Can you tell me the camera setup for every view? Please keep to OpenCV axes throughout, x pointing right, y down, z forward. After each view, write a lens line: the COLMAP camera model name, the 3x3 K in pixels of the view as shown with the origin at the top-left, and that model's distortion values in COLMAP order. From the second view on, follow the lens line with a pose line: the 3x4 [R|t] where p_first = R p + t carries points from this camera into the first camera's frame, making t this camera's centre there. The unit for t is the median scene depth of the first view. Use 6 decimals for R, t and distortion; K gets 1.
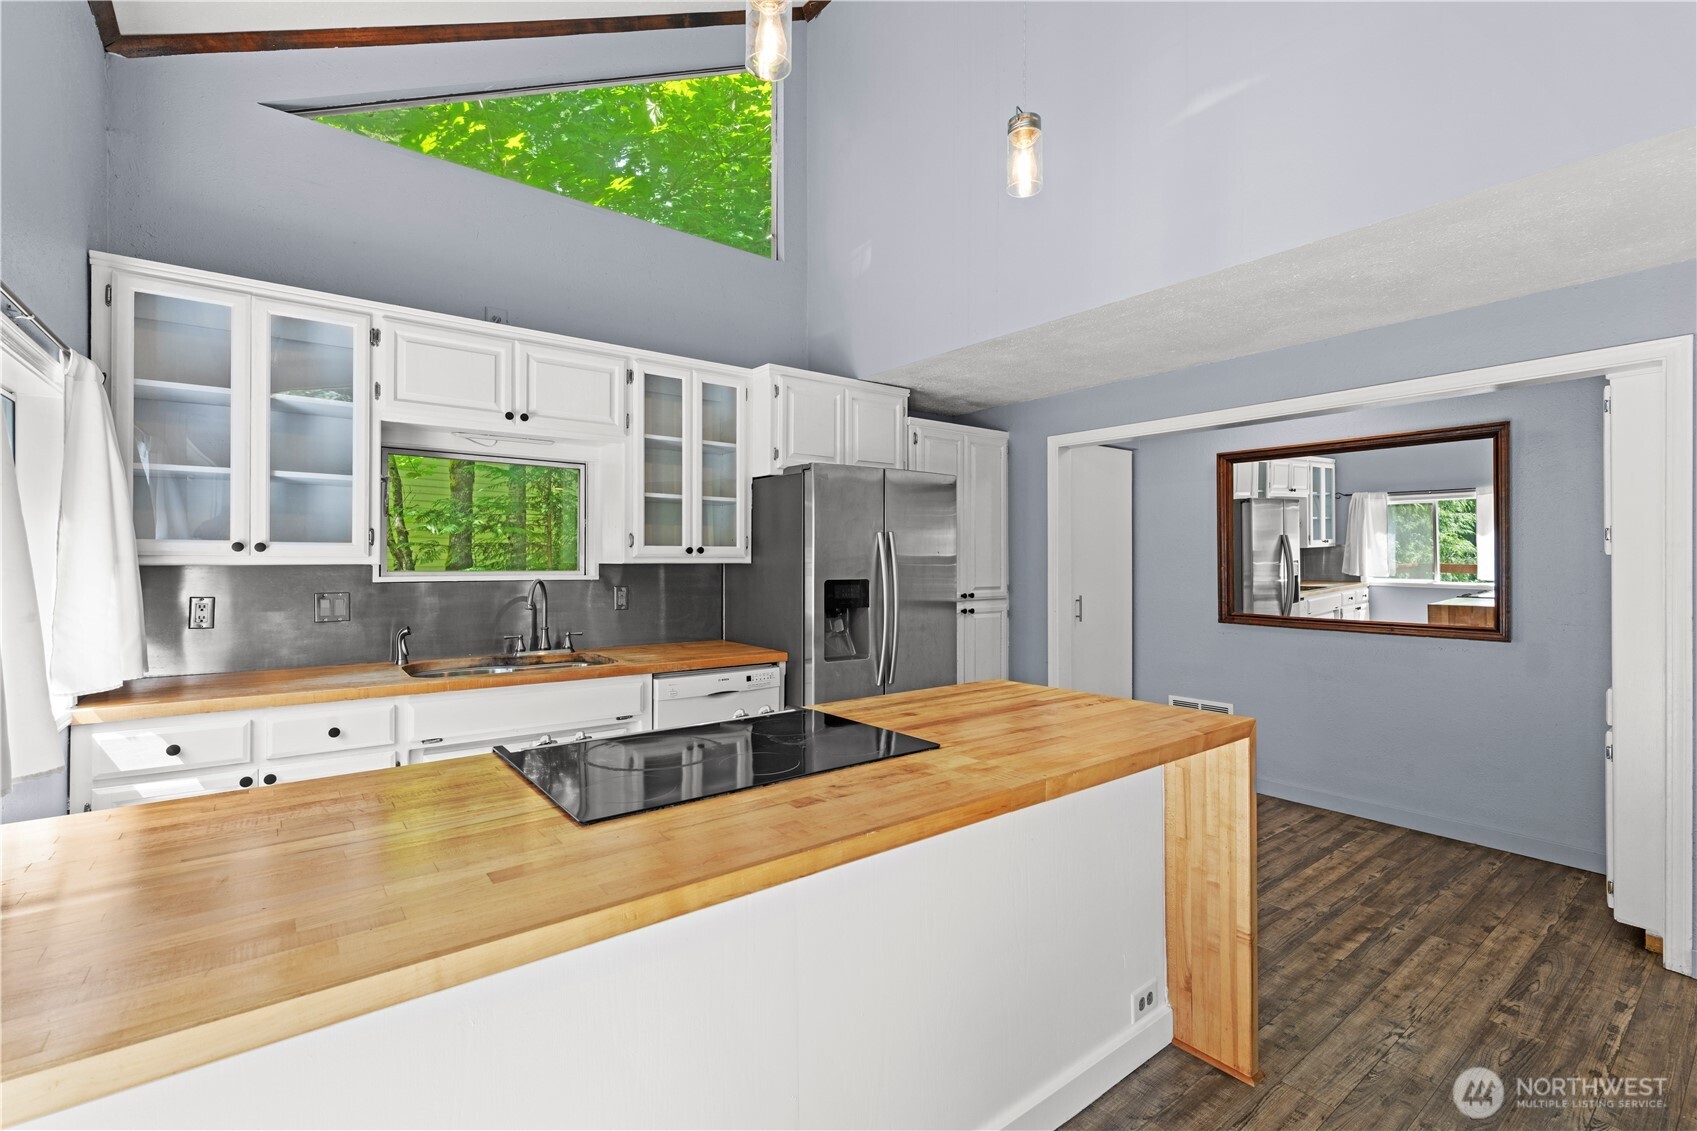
lens RADIAL K [[734.6, 0, 842.7], [0, 734.6, 560.4], [0, 0, 1]] dist [0.000202, -0.000202]
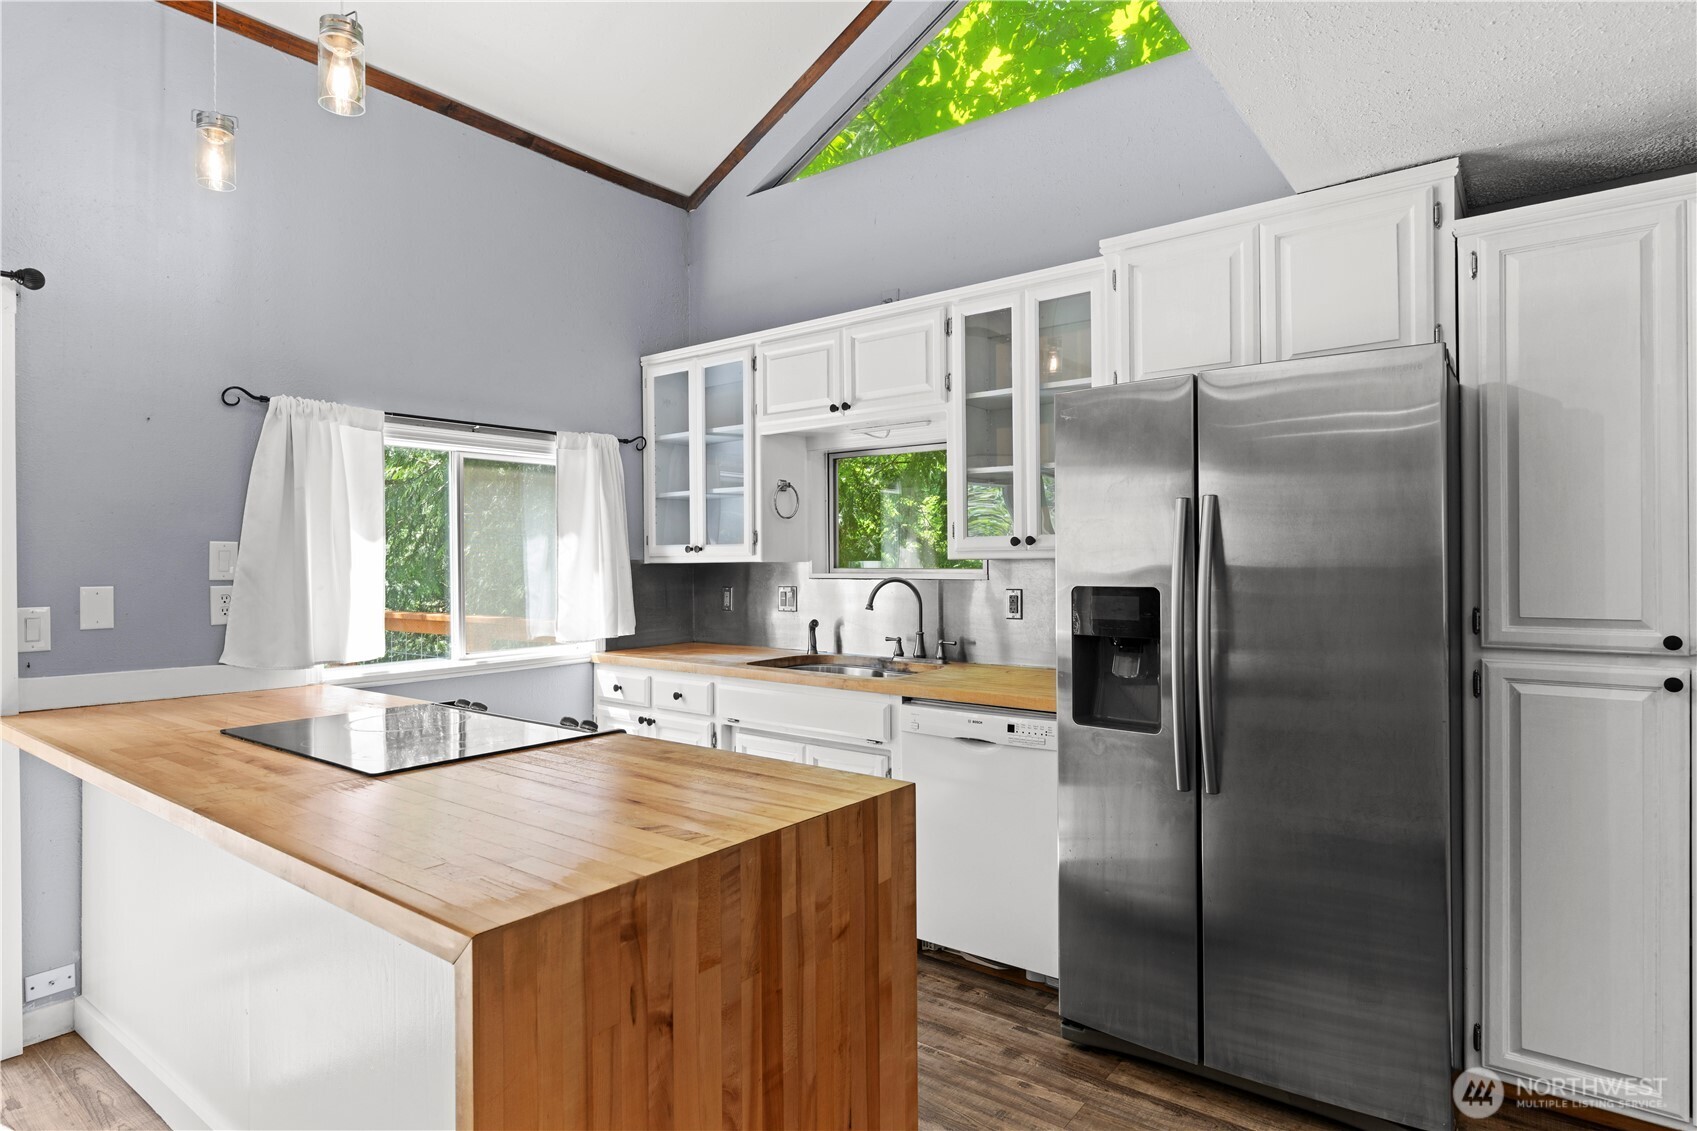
lens RADIAL K [[927.9, 0, 851.9], [0, 927.9, 563.6], [0, 0, 1]] dist [-0.006149, -0.000632]
pose [[0.258403, -0.000386, -0.966037, 0.635255], [0.008464, 0.999962, 0.001864, 0.005207], [0.966000, -0.008658, 0.258397, 0.609478]]
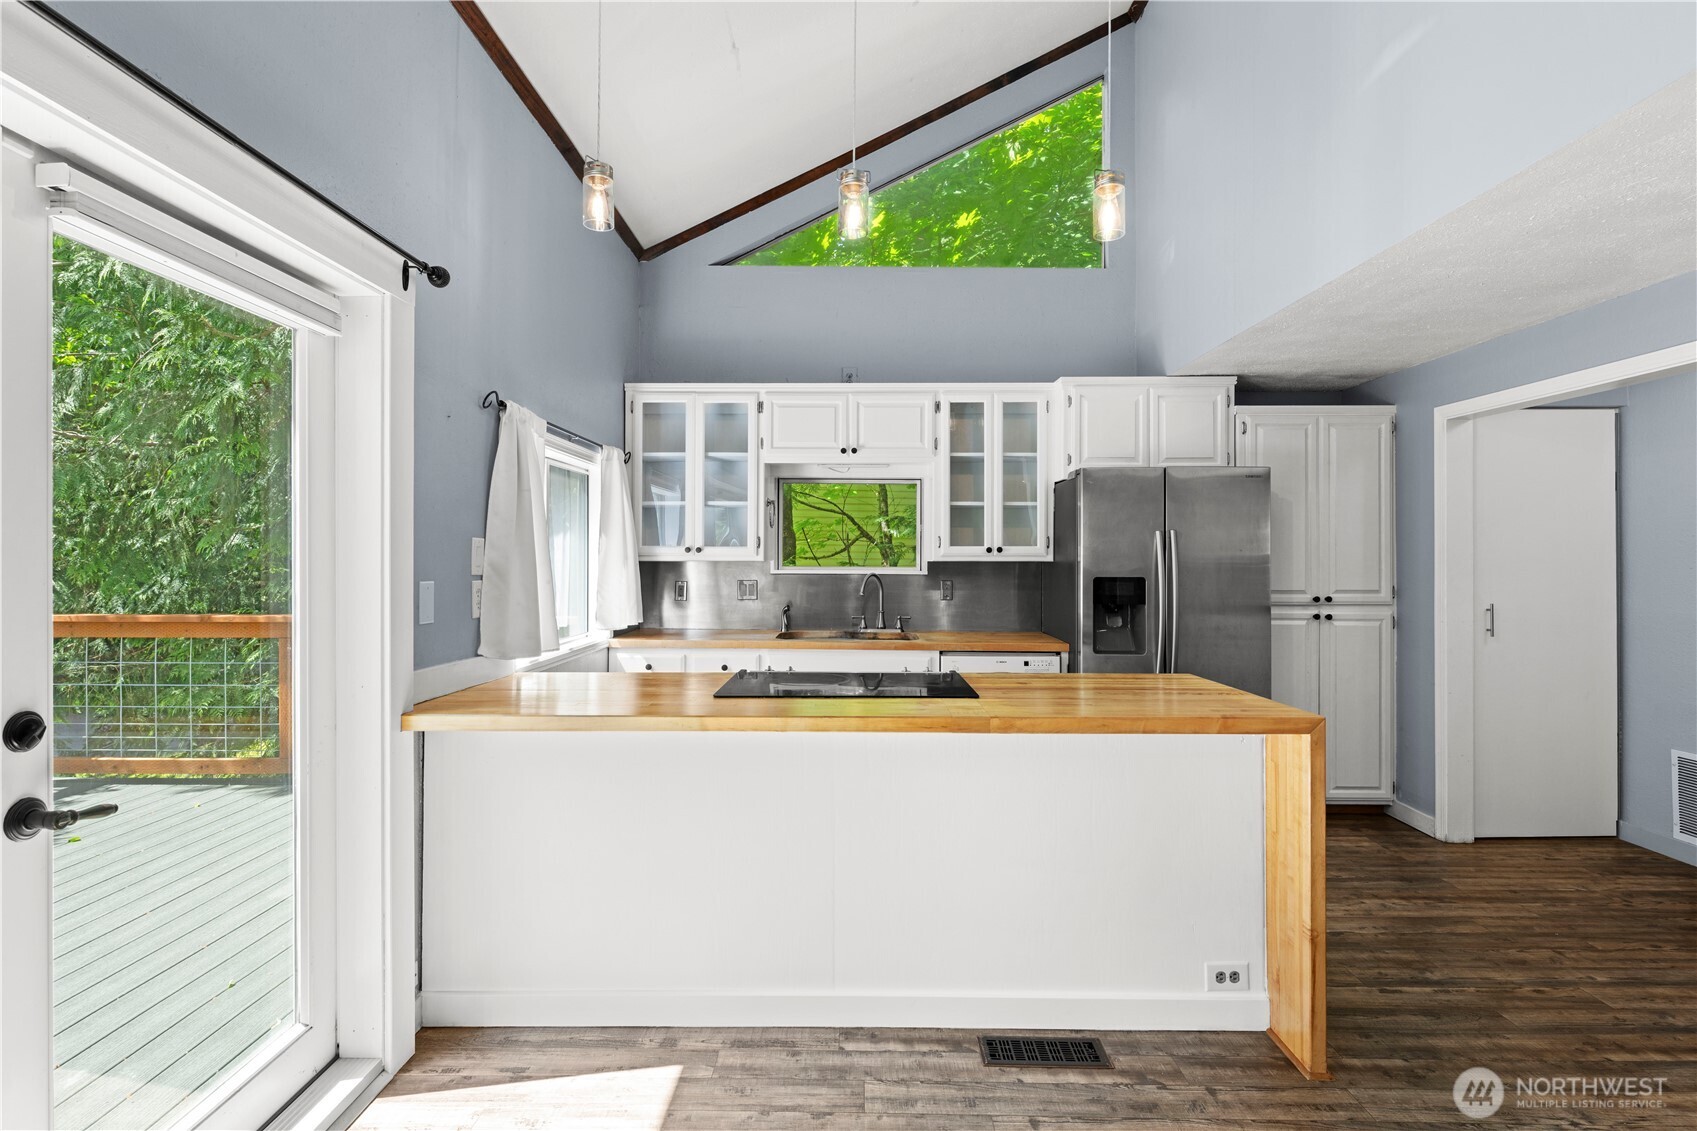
lens RADIAL K [[828.0, 0, 853.8], [0, 828.0, 556.4], [0, 0, 1]] dist [-0.001701, 0.000515]
pose [[0.788695, -0.000706, -0.614784, 0.424978], [-0.001712, 0.999993, -0.003344, 0.001359], [0.614783, 0.003690, 0.788688, -0.157160]]
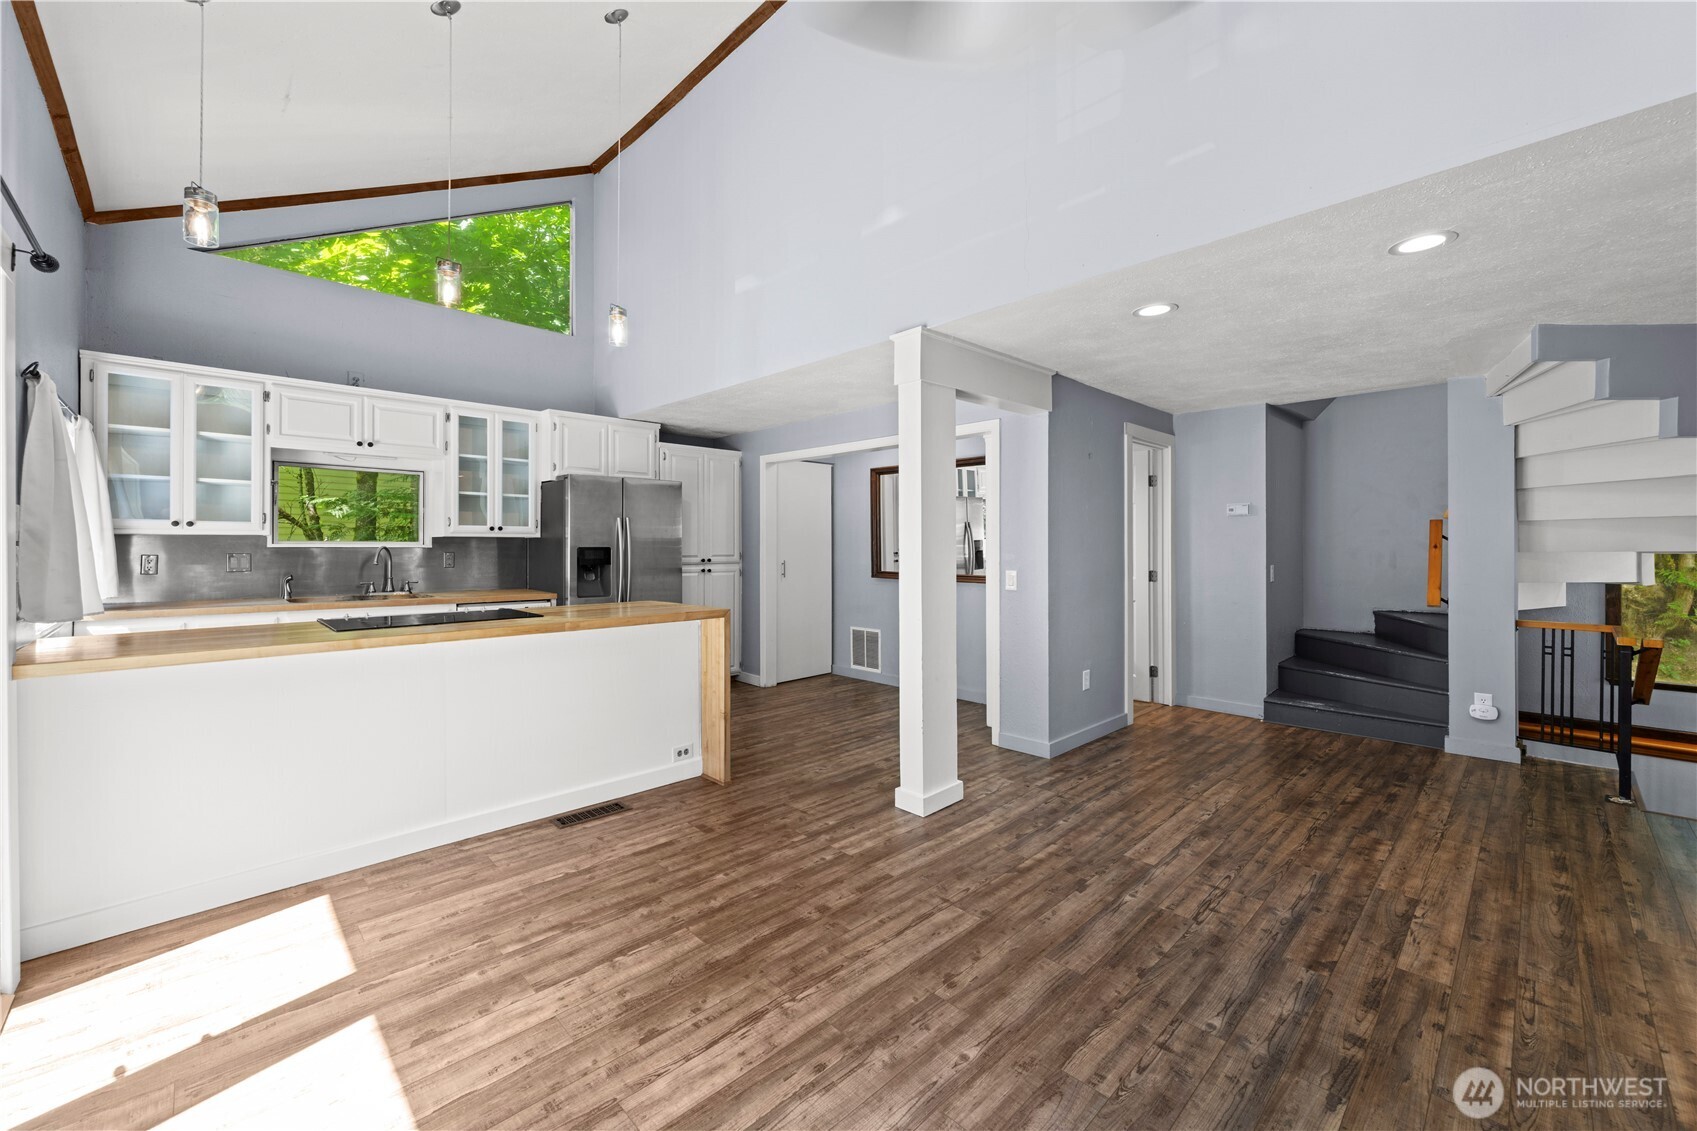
lens RADIAL K [[667.6, 0, 852.6], [0, 667.6, 548.0], [0, 0, 1]] dist [-0.002528, -0.000014]
pose [[0.992874, 0.000976, 0.119168, 0.386087], [-0.001457, 0.999991, 0.003950, 0.021388], [-0.119163, -0.004096, 0.992866, -0.503952]]
